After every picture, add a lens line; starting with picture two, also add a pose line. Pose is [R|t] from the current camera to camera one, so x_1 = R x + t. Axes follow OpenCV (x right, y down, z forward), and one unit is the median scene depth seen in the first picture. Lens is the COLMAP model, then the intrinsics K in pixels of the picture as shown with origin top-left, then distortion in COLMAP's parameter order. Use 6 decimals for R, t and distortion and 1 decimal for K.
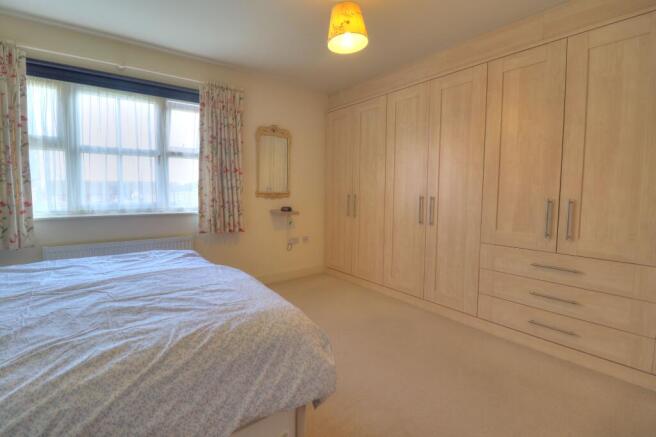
lens RADIAL K [[305.9, 0, 329.7], [0, 305.9, 214.5], [0, 0, 1]] dist [-0.019042, -0.001177]
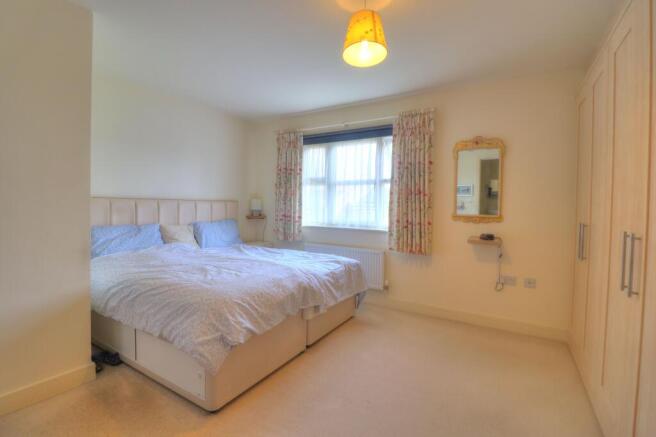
lens RADIAL K [[305.9, 0, 330.0], [0, 305.9, 217.7], [0, 0, 1]] dist [-0.019042, -0.001177]
pose [[0.338734, 0.031536, -0.940354, 0.567289], [-0.092917, 0.995674, -0.000079, -0.036298], [0.936283, 0.087401, 0.340199, 0.411299]]
